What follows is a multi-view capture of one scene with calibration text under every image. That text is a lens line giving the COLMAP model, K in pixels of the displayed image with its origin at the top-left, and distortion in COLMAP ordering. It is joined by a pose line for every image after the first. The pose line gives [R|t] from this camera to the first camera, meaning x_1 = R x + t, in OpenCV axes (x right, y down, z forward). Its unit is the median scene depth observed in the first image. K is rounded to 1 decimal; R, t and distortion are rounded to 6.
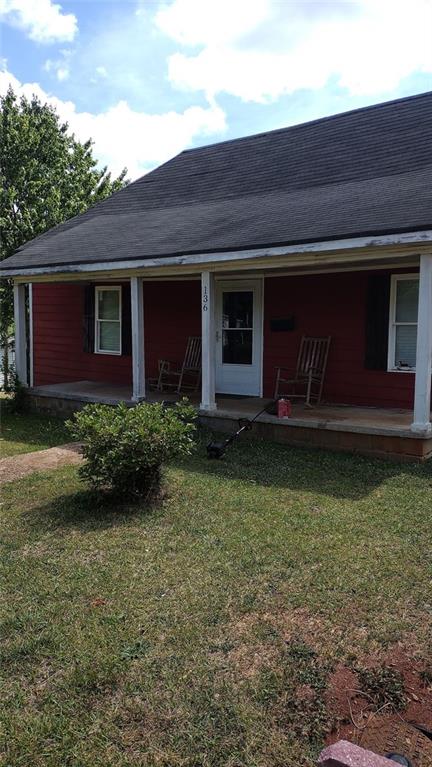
lens RADIAL K [[559.5, 0, 213.5], [0, 559.5, 379.4], [0, 0, 1]] dist [0.059285, -0.080461]
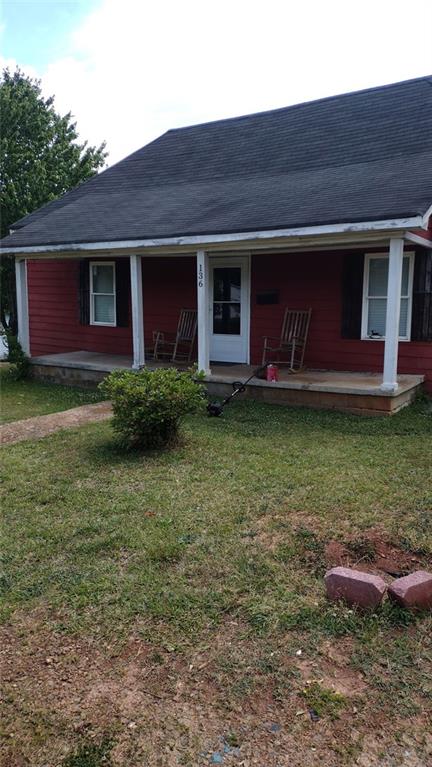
lens RADIAL K [[559.5, 0, 215.5], [0, 559.5, 382.1], [0, 0, 1]] dist [0.059285, -0.080461]
pose [[0.998595, -0.012032, 0.051610, -0.047165], [0.009004, 0.998246, 0.058520, 0.002501], [-0.052223, -0.057974, 0.996951, -0.131597]]
